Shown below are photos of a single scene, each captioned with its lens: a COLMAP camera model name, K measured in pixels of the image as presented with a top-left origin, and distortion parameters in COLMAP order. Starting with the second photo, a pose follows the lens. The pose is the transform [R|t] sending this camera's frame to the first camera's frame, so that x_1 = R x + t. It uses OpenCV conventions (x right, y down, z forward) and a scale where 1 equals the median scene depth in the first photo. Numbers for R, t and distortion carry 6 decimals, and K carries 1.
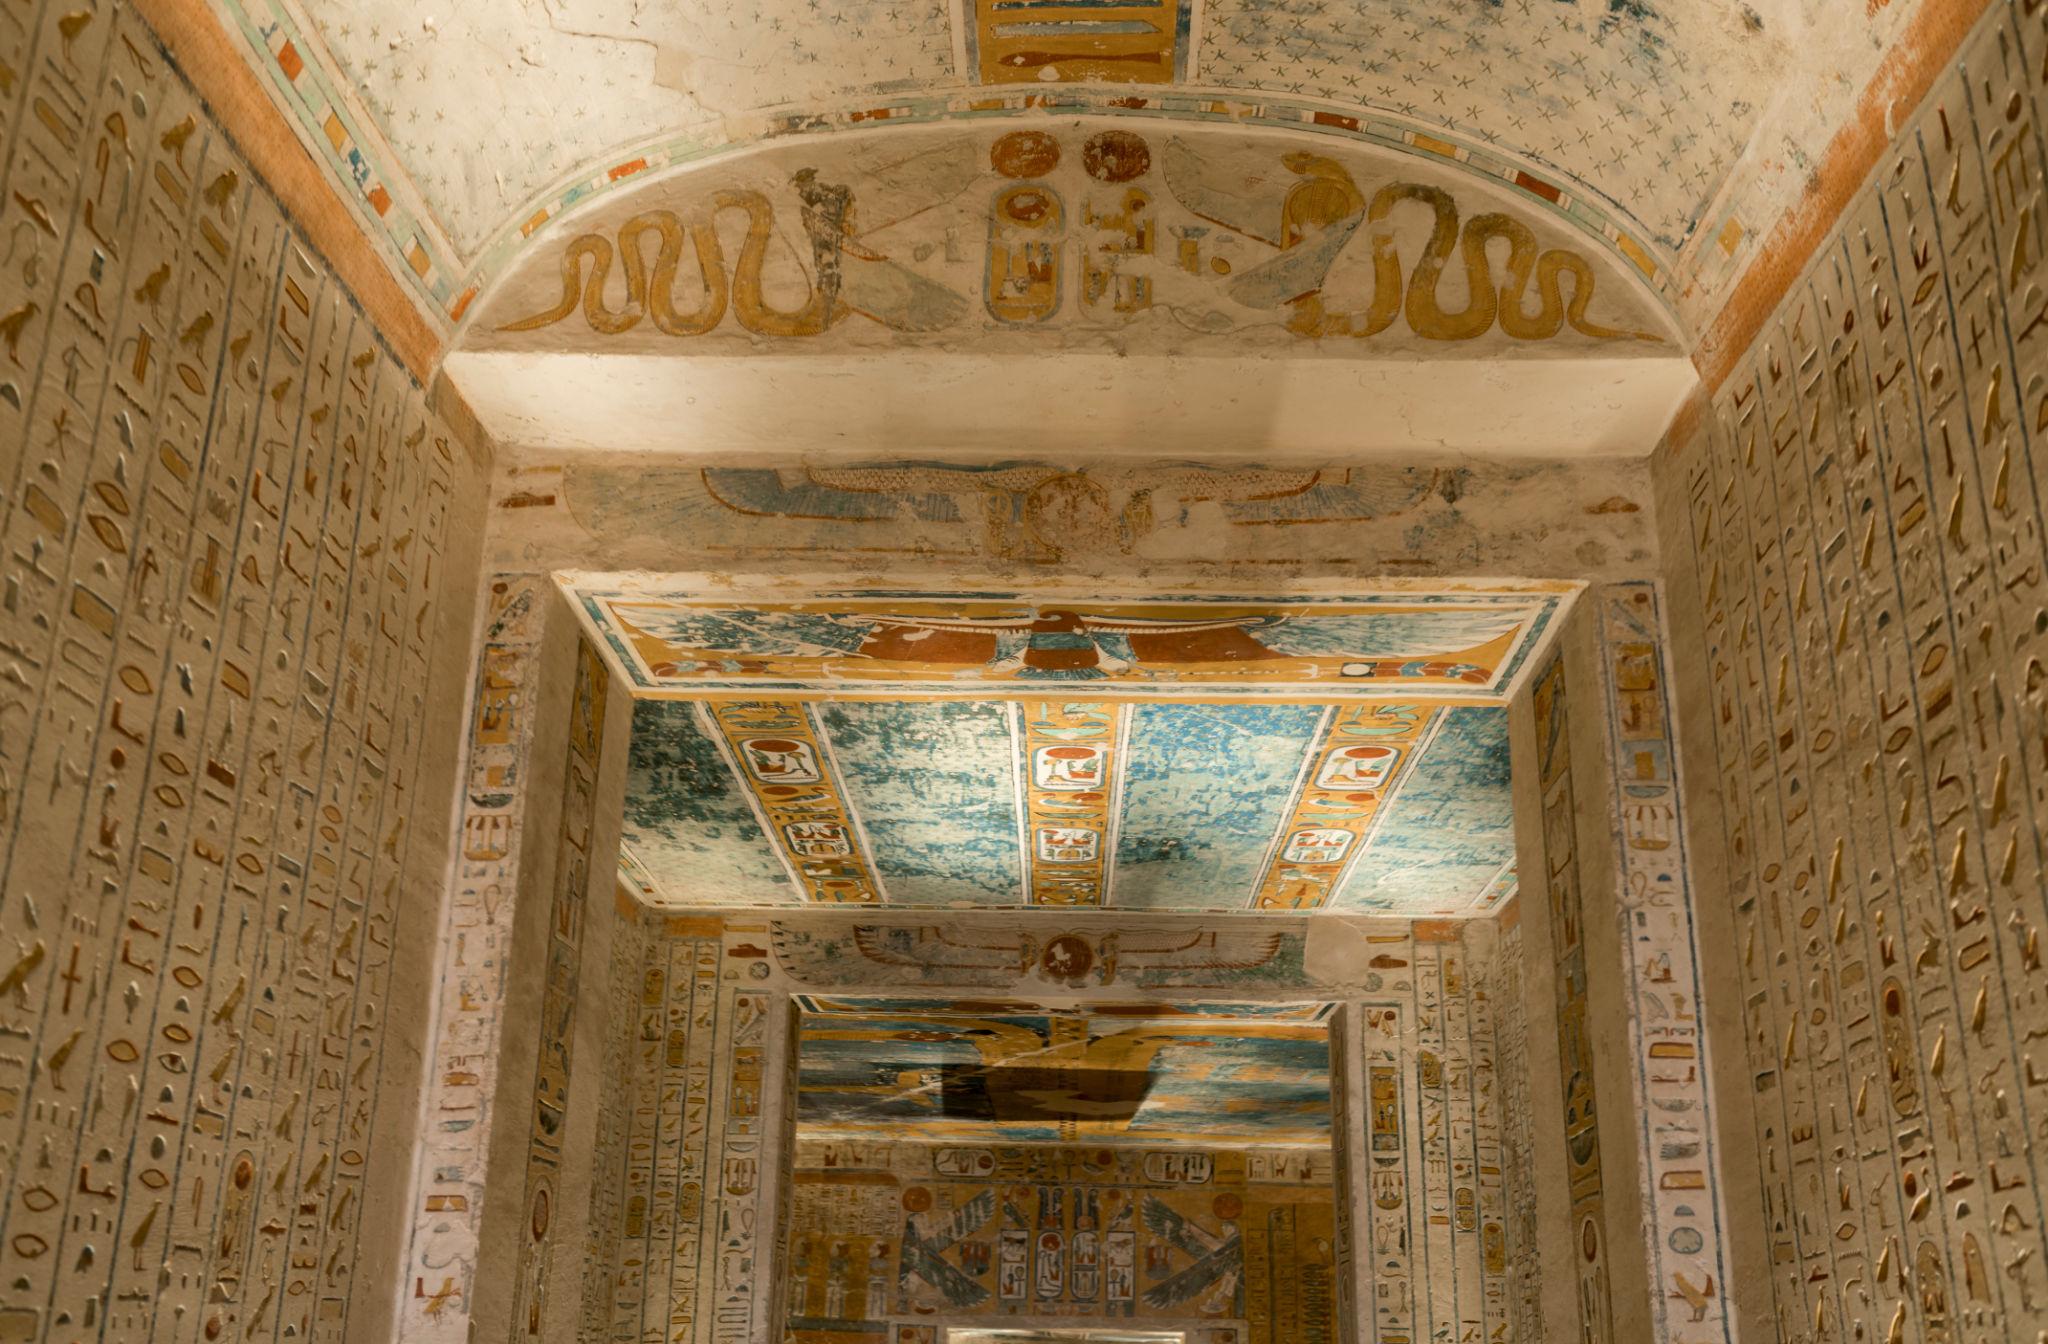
lens RADIAL K [[1913.6, 0, 1028.0], [0, 1913.6, 670.9], [0, 0, 1]] dist [0.003455, 0.000000]
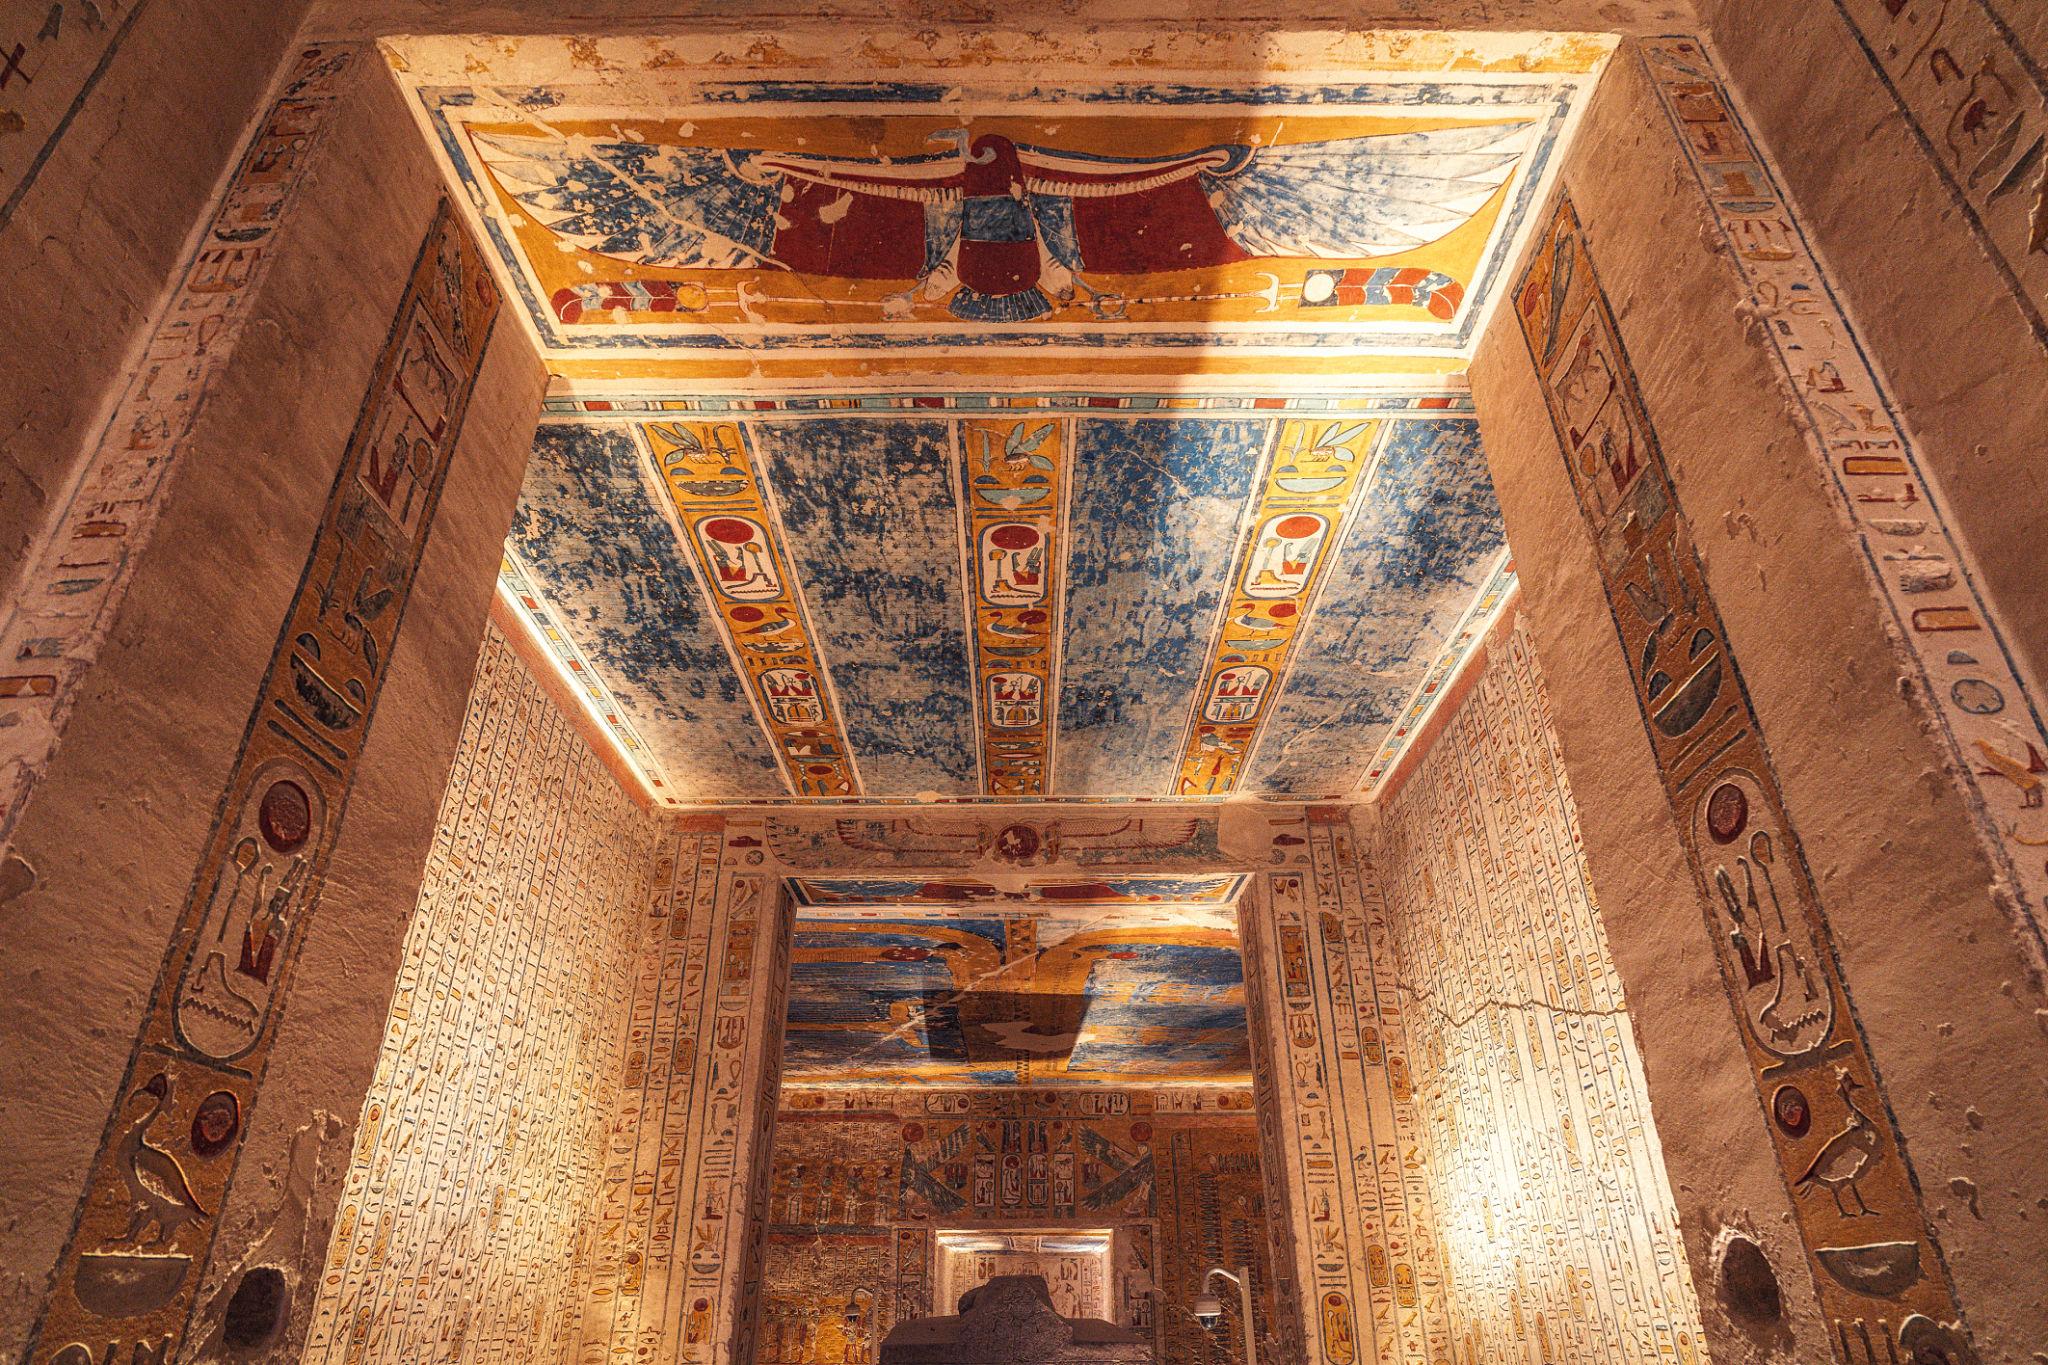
lens RADIAL K [[1119.7, 0, 1024.4], [0, 1119.7, 684.5], [0, 0, 1]] dist [-0.025185, 0.003123]
pose [[0.999540, -0.013878, 0.026979, 0.009876], [0.017995, 0.987132, -0.158890, 0.216208], [-0.024426, 0.159302, 0.986928, 0.402726]]
